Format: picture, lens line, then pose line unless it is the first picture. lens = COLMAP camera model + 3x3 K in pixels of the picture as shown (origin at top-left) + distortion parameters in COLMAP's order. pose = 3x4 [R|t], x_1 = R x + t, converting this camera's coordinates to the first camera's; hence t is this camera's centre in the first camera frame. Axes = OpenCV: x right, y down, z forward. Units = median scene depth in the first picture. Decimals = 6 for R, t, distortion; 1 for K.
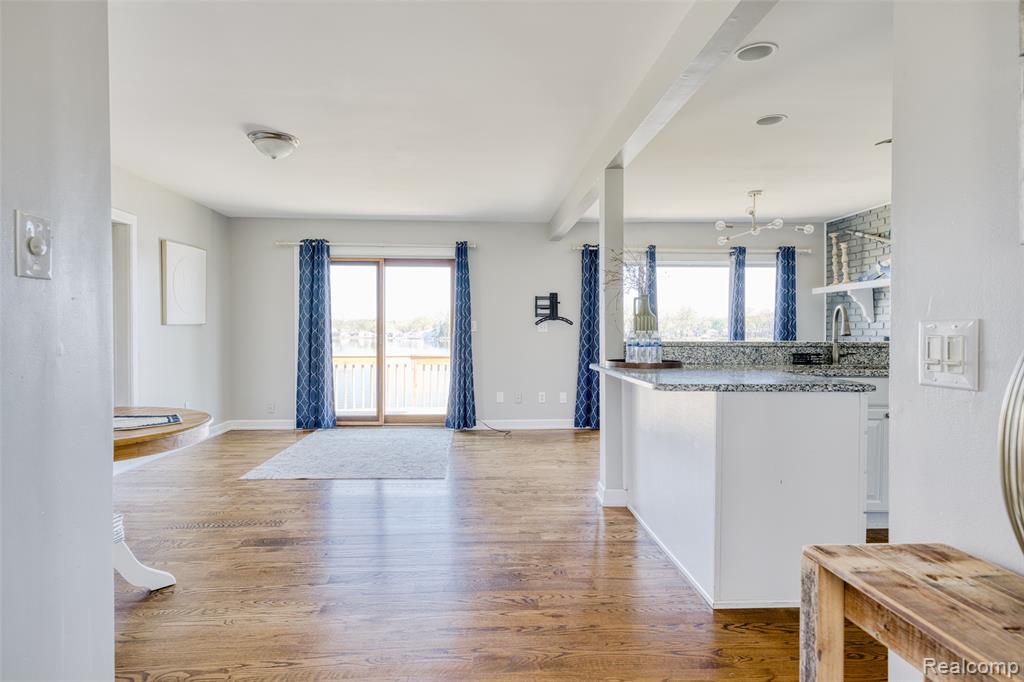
lens RADIAL K [[592.9, 0, 509.6], [0, 592.9, 338.0], [0, 0, 1]] dist [0.003088, 0.001038]
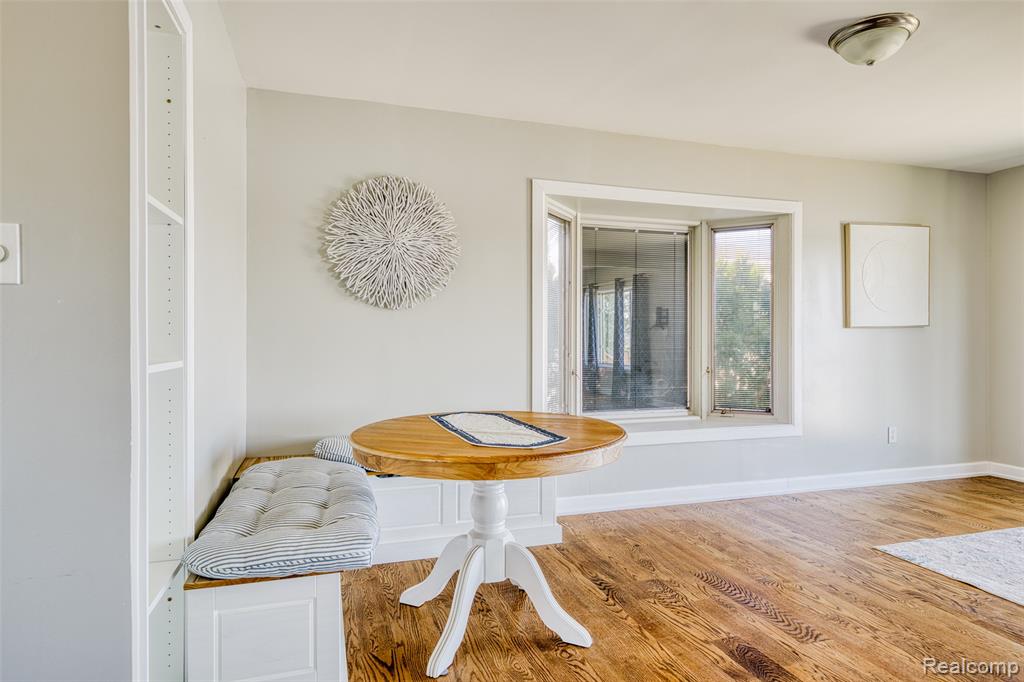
lens RADIAL K [[592.9, 0, 509.6], [0, 592.9, 338.0], [0, 0, 1]] dist [0.003088, 0.001038]
pose [[0.248129, 0.001828, -0.968725, 0.128621], [-0.010235, 0.999947, -0.000734, -0.002978], [0.968673, 0.010097, 0.248135, 0.470824]]
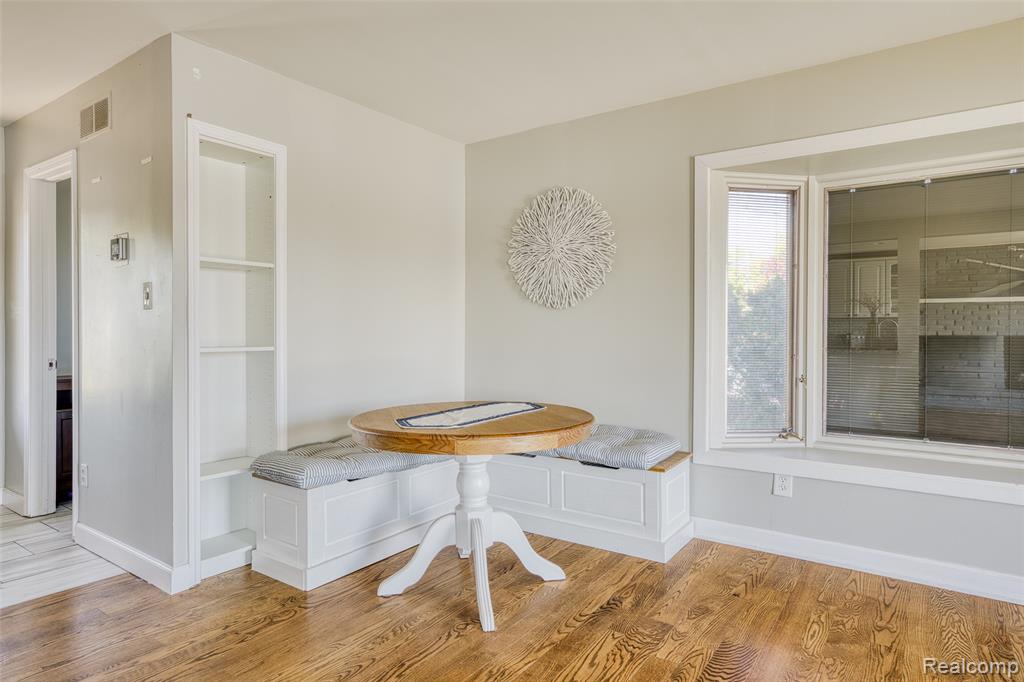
lens RADIAL K [[592.9, 0, 509.6], [0, 592.9, 338.0], [0, 0, 1]] dist [0.003088, 0.001038]
pose [[-0.619553, 0.003267, -0.784948, 0.048199], [-0.011720, 0.999841, 0.013413, -0.008187], [0.784868, 0.017510, -0.619416, 1.044894]]
